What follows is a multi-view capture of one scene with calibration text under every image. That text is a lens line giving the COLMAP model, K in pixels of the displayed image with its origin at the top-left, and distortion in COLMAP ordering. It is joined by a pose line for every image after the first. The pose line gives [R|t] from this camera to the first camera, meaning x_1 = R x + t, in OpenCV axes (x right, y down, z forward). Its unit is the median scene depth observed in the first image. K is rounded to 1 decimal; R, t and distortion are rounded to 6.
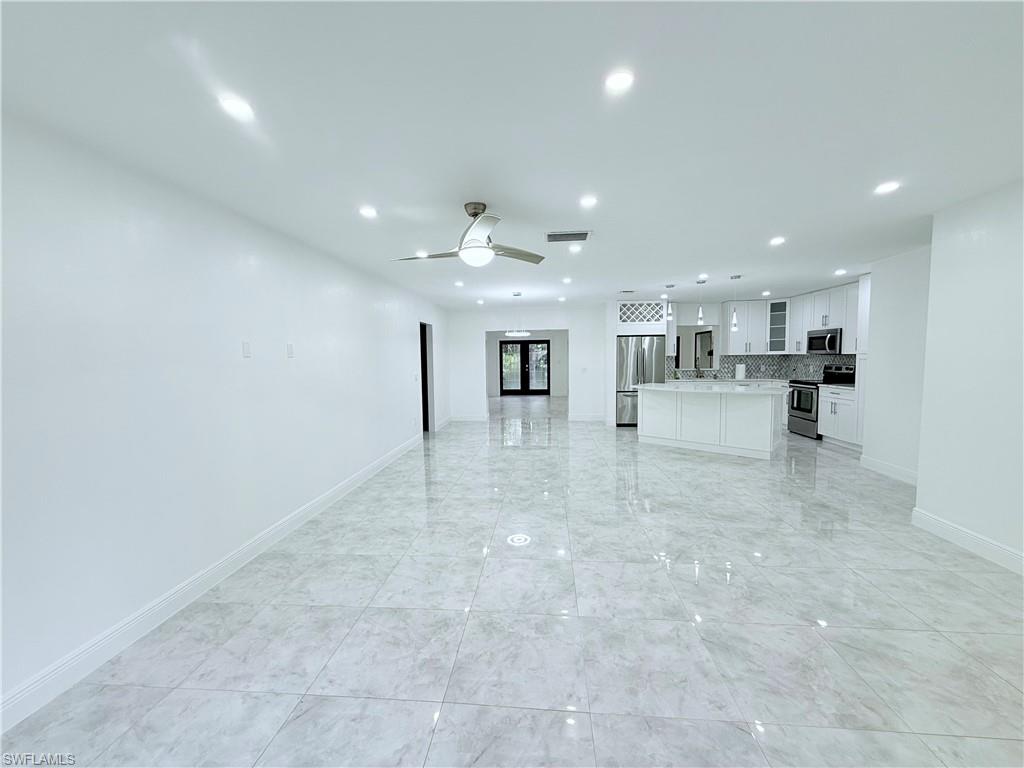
lens RADIAL K [[407.0, 0, 503.0], [0, 407.0, 399.0], [0, 0, 1]] dist [-0.000961, 0.000712]
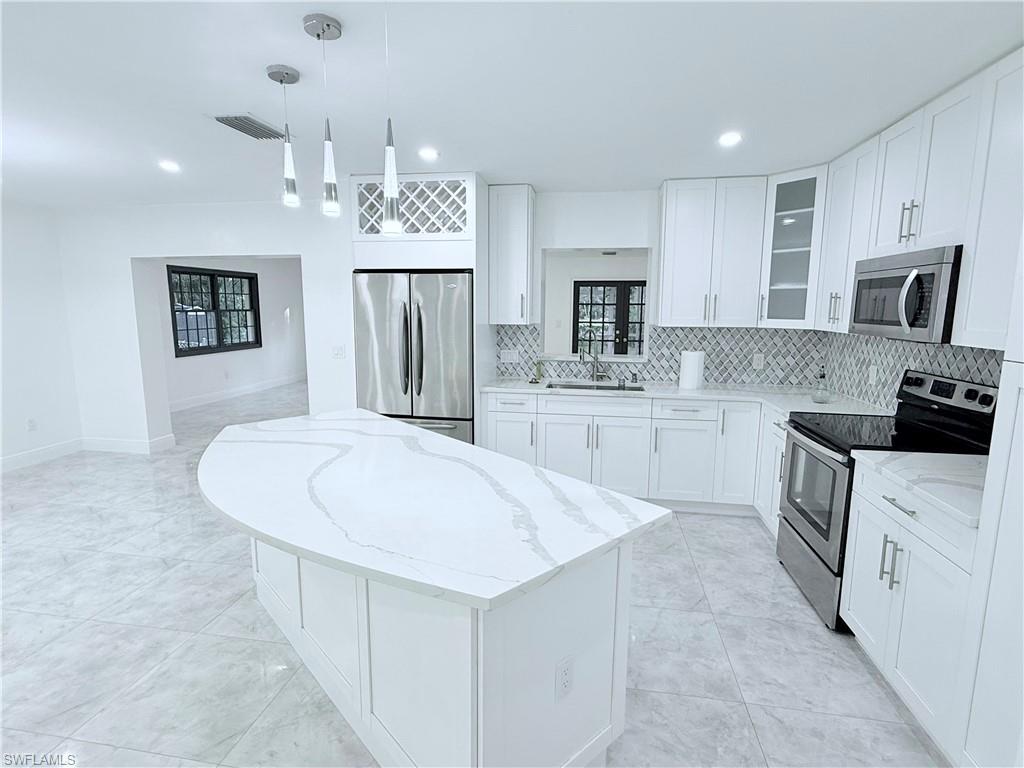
lens RADIAL K [[517.6, 0, 512.4], [0, 517.6, 393.3], [0, 0, 1]] dist [-0.000445, 0.000478]
pose [[0.996498, 0.032694, -0.076958, 0.493137], [-0.027914, 0.997661, 0.062390, -0.078128], [0.078818, -0.060023, 0.995080, 0.547872]]
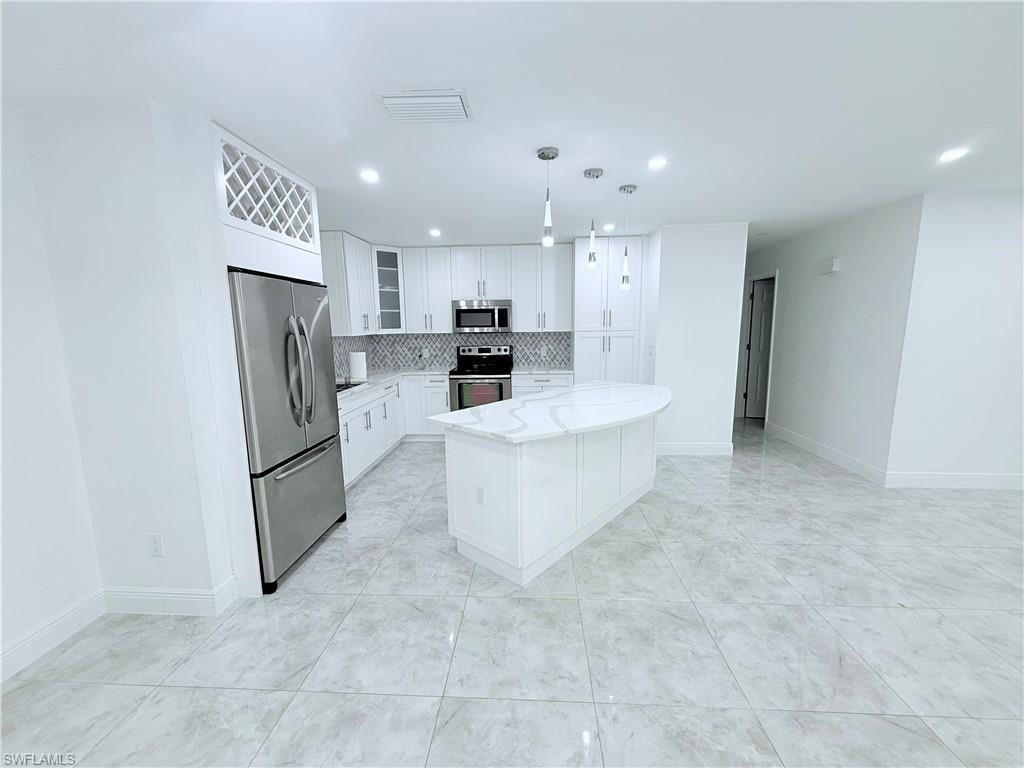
lens RADIAL K [[407.0, 0, 515.7], [0, 407.0, 392.4], [0, 0, 1]] dist [-0.000961, 0.000712]
pose [[-0.040420, -0.151847, 0.987577, 0.009960], [0.122011, 0.980238, 0.155712, -0.100901], [-0.991705, 0.126789, -0.021094, 0.878409]]
